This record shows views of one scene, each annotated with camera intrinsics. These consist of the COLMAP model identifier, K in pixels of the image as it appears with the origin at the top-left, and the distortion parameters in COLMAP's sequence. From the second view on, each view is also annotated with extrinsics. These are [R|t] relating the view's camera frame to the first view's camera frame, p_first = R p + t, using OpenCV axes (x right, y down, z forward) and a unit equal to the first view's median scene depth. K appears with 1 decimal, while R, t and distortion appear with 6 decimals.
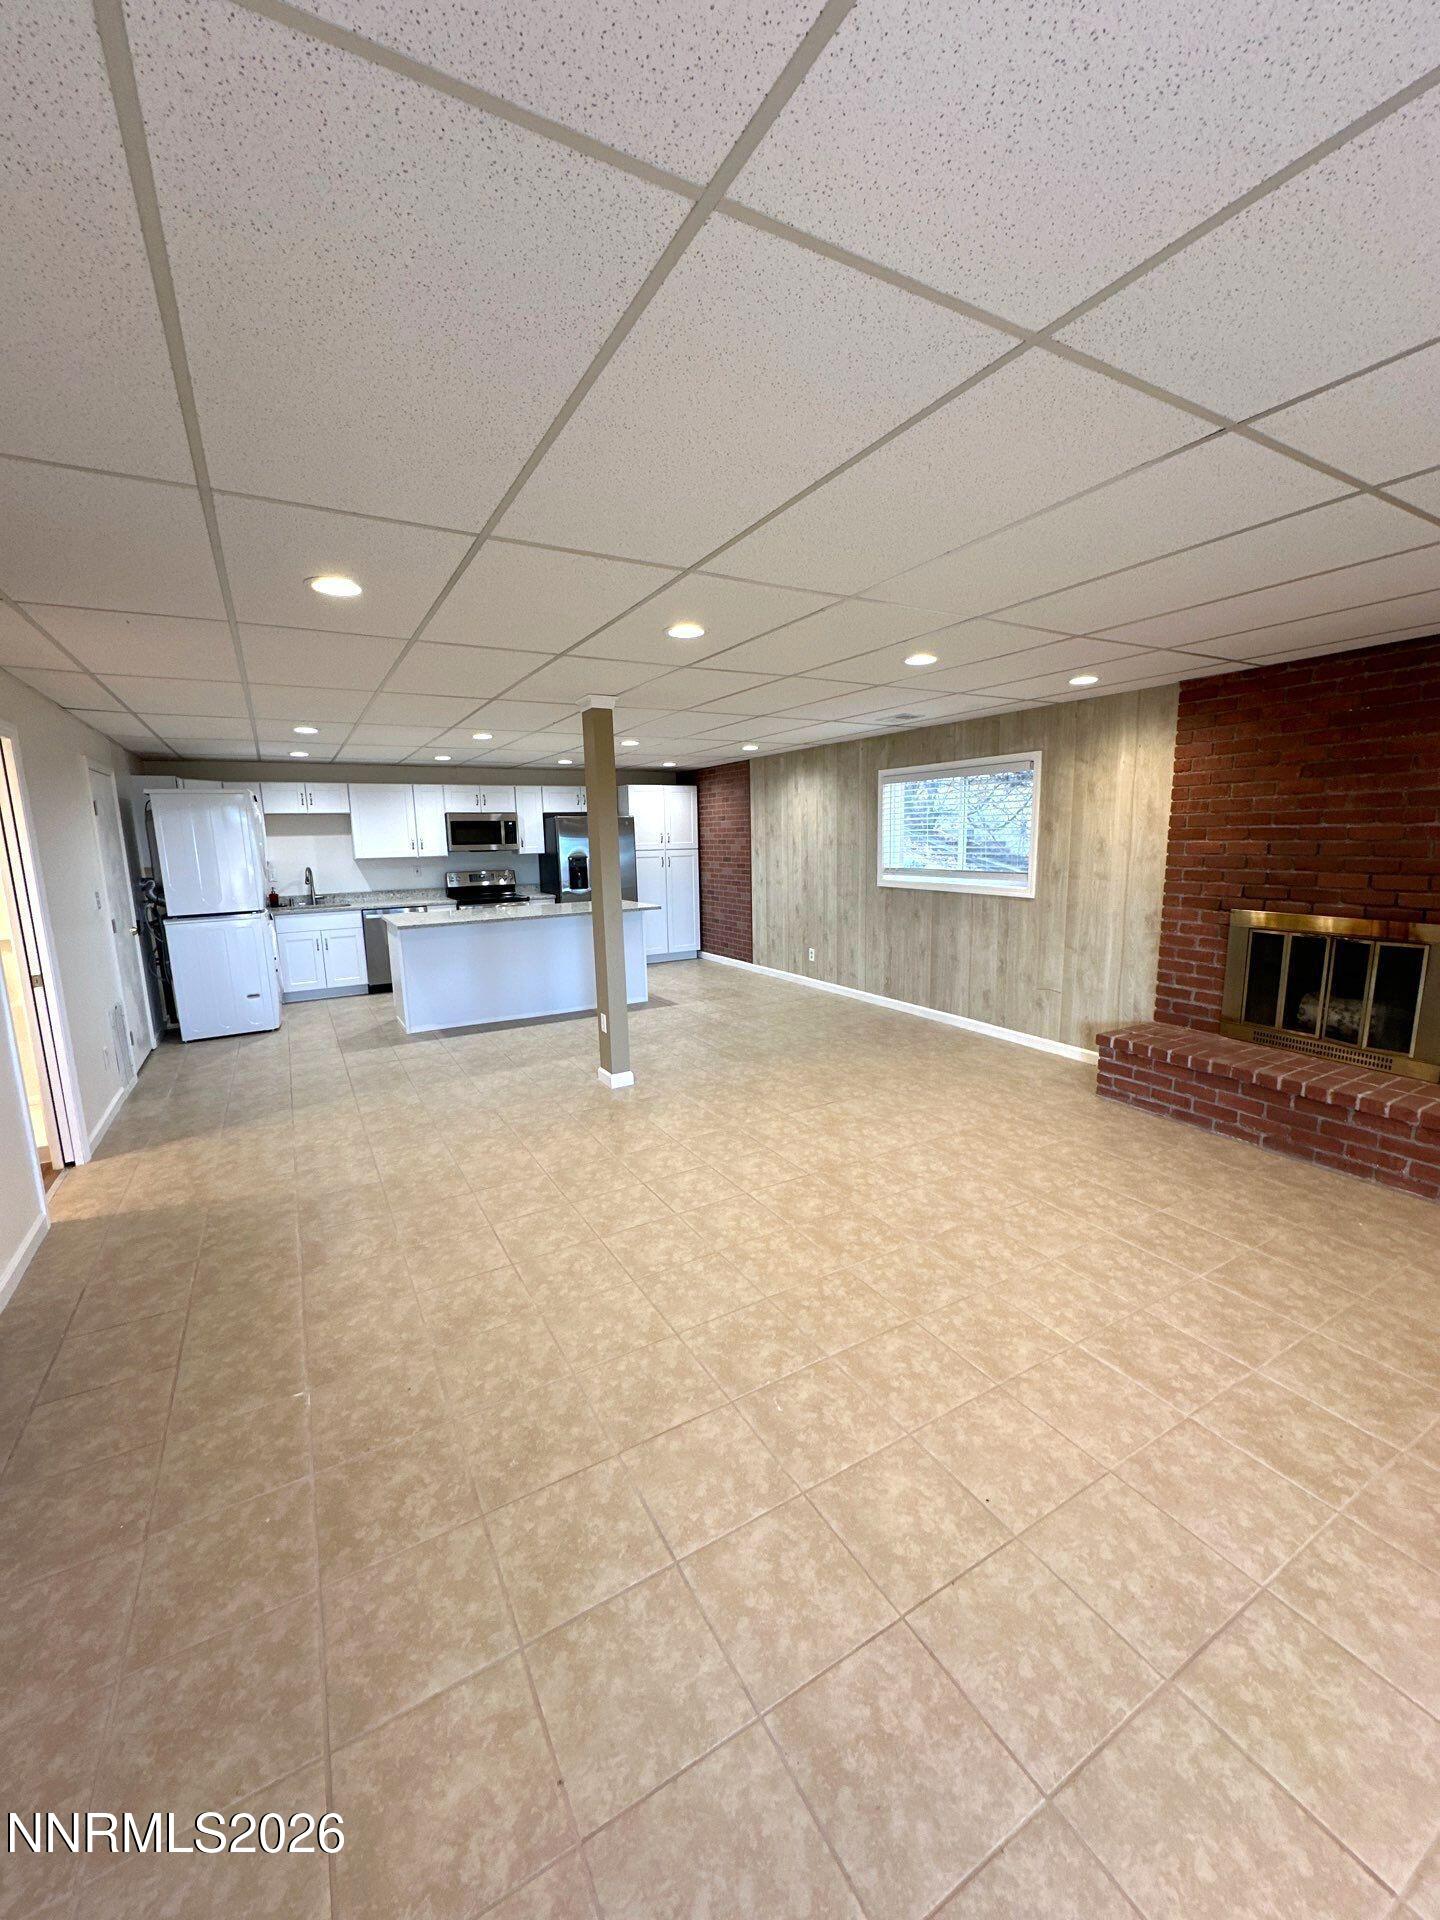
lens RADIAL K [[762.5, 0, 721.8], [0, 762.5, 960.2], [0, 0, 1]] dist [-0.004228, 0.001419]
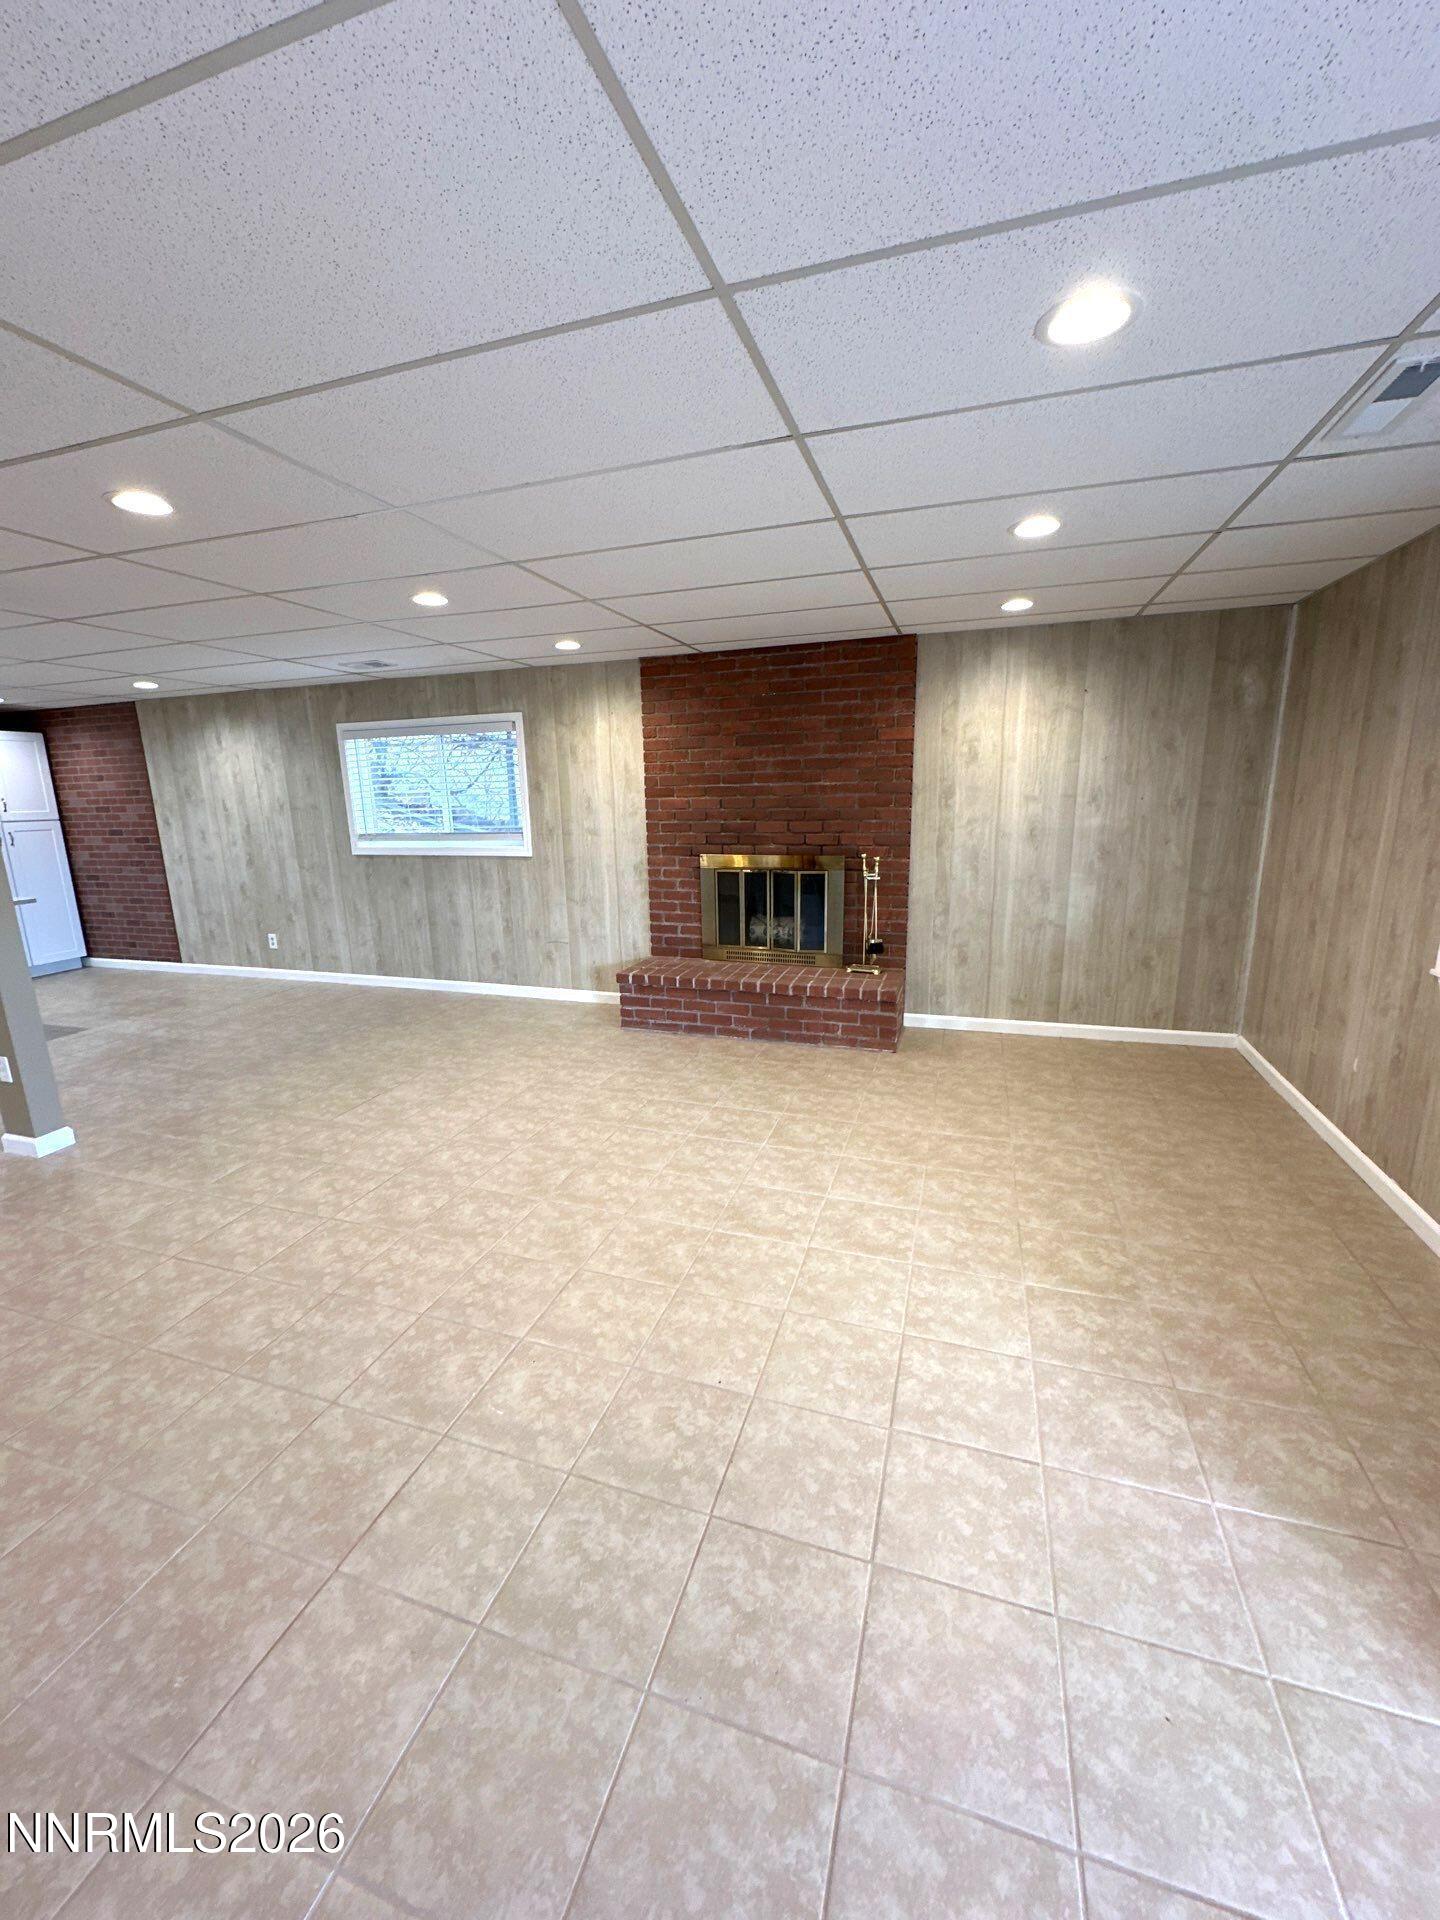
lens RADIAL K [[762.5, 0, 720.3], [0, 762.5, 960.3], [0, 0, 1]] dist [-0.004228, 0.001419]
pose [[0.744446, -0.140866, 0.652653, -0.159415], [0.116082, 0.989911, 0.081250, 0.006603], [-0.657514, 0.015275, 0.753288, 0.086057]]
